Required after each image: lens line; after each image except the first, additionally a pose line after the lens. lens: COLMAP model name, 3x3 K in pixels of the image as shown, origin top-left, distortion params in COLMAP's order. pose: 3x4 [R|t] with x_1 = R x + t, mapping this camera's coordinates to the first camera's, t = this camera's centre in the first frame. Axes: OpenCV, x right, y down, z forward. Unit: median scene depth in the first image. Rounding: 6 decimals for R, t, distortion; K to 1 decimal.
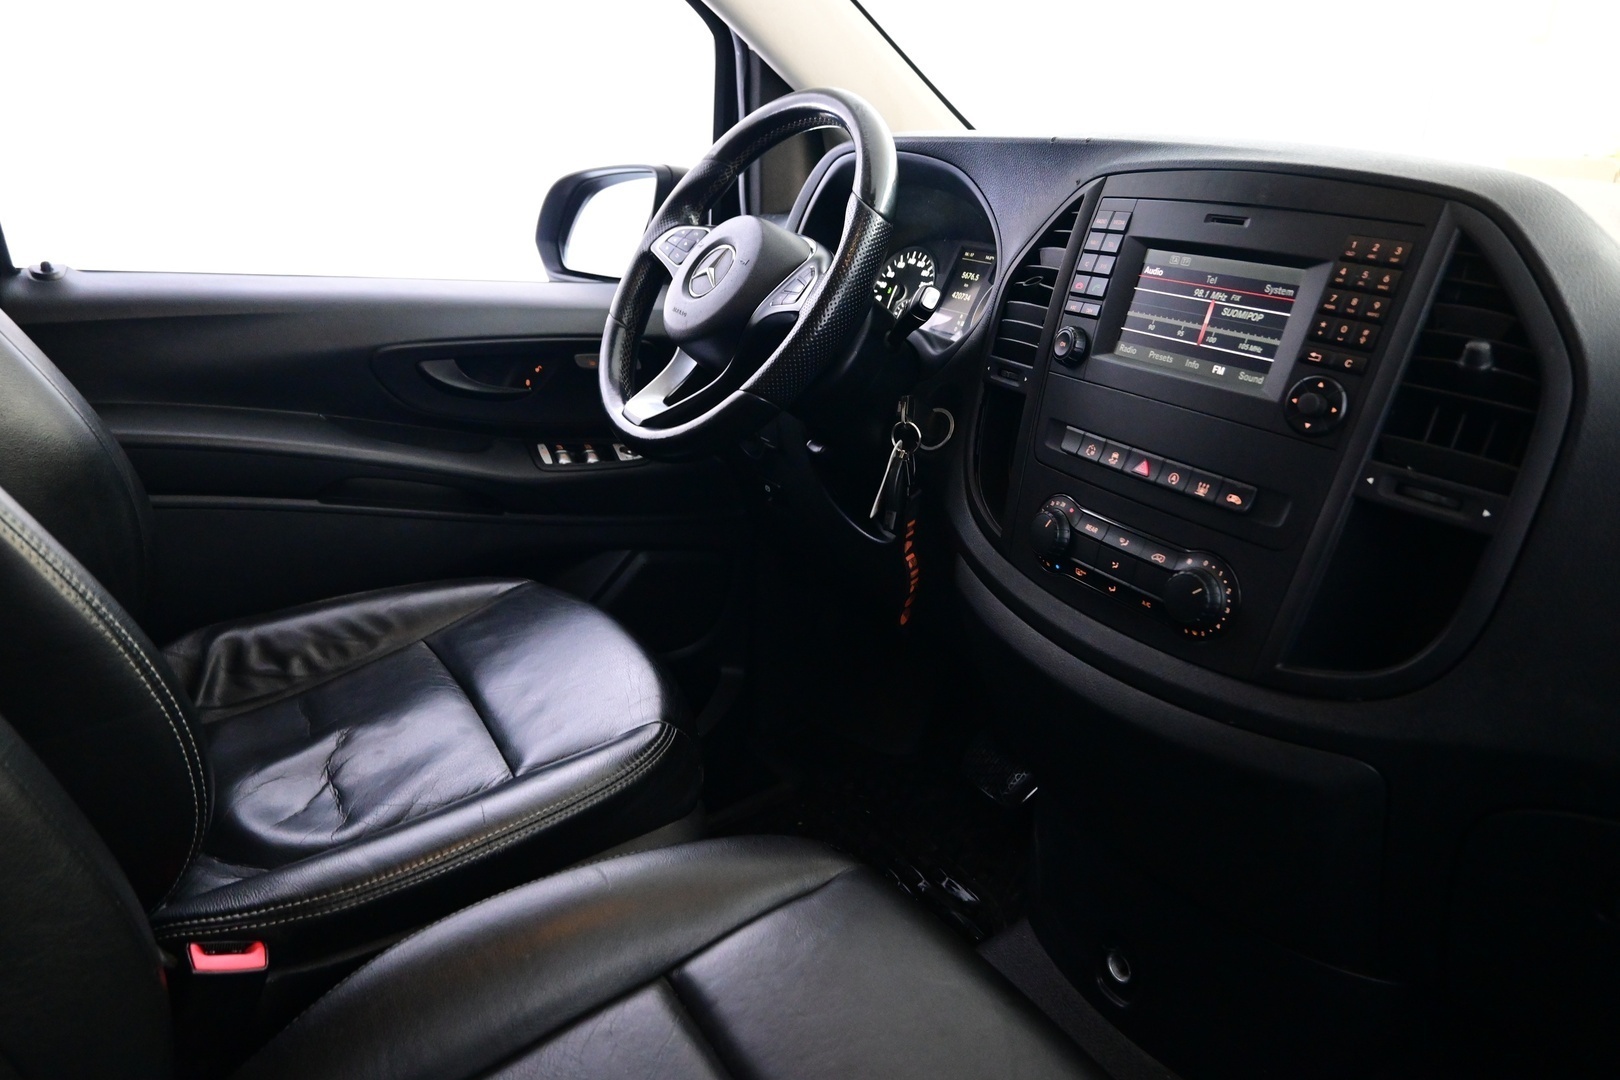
lens RADIAL K [[1109.5, 0, 810.5], [0, 1109.5, 532.8], [0, 0, 1]] dist [-0.002799, -0.006560]
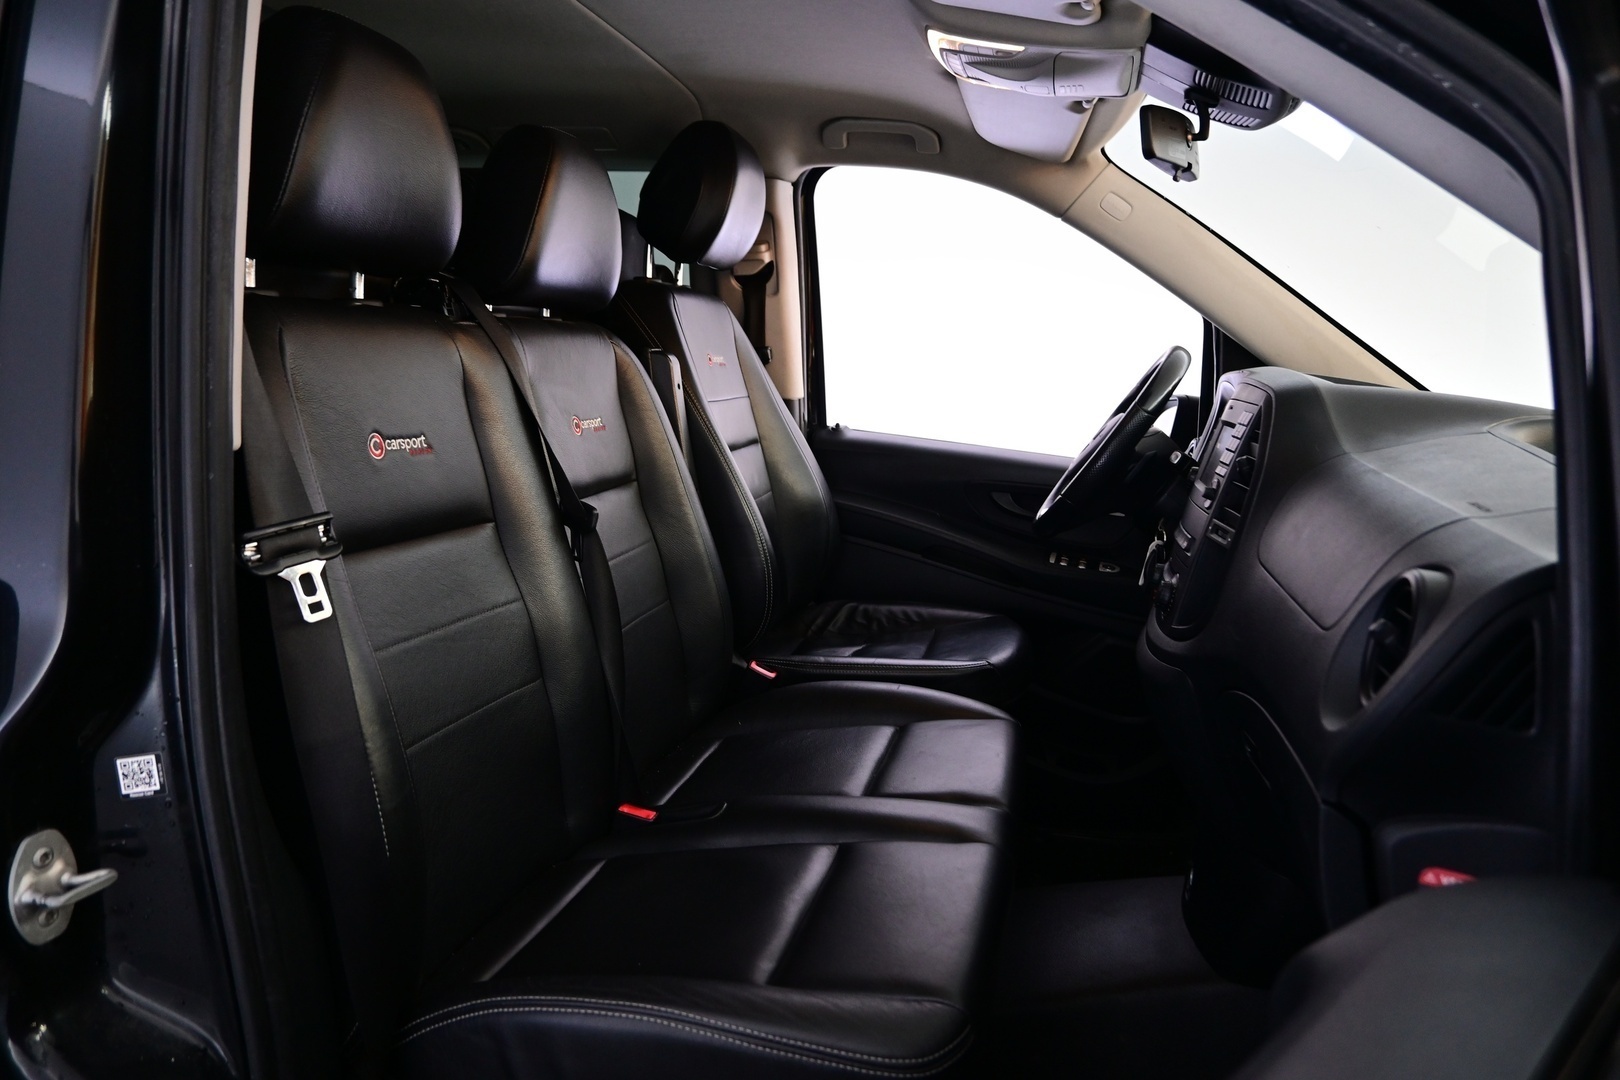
lens RADIAL K [[1109.5, 0, 809.9], [0, 1109.5, 541.9], [0, 0, 1]] dist [-0.002799, -0.006560]
pose [[0.712795, 0.153496, -0.684370, 0.783941], [-0.253544, 0.966163, -0.047376, 0.095432], [0.653941, 0.207287, 0.727594, -0.561146]]
